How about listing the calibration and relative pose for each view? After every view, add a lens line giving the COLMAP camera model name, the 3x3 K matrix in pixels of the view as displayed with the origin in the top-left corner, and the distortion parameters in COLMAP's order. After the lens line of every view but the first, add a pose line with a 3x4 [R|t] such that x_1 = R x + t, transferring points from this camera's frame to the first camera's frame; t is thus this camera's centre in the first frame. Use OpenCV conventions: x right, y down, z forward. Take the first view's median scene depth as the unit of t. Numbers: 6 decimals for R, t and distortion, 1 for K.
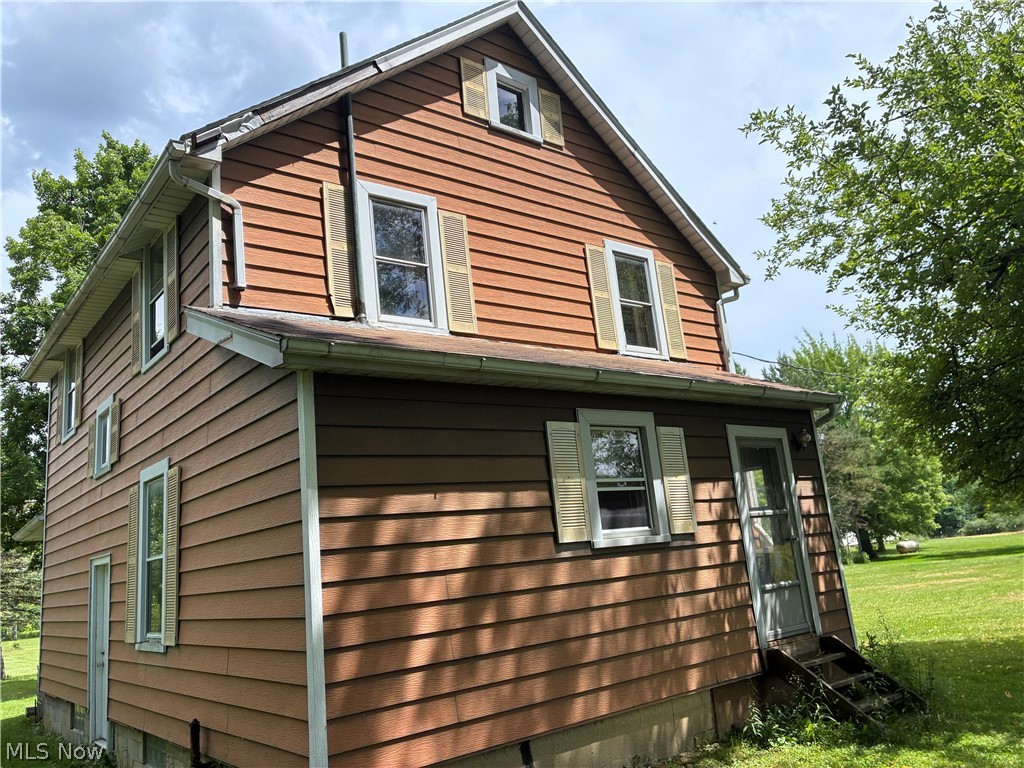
lens RADIAL K [[783.5, 0, 500.5], [0, 783.5, 379.0], [0, 0, 1]] dist [0.021986, -0.007134]
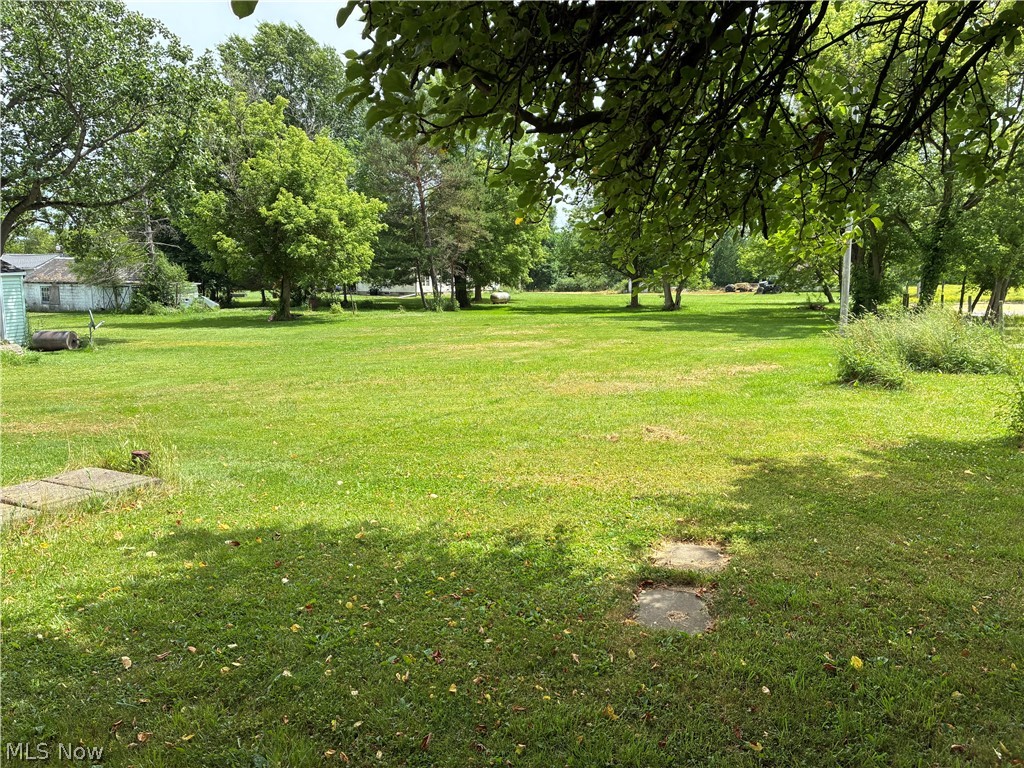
lens RADIAL K [[783.5, 0, 500.5], [0, 783.5, 379.0], [0, 0, 1]] dist [0.021986, -0.007134]
pose [[0.896030, 0.035342, 0.442585, 0.084525], [-0.179567, 0.940511, 0.288435, 0.023912], [-0.406063, -0.337920, 0.849072, 0.126458]]
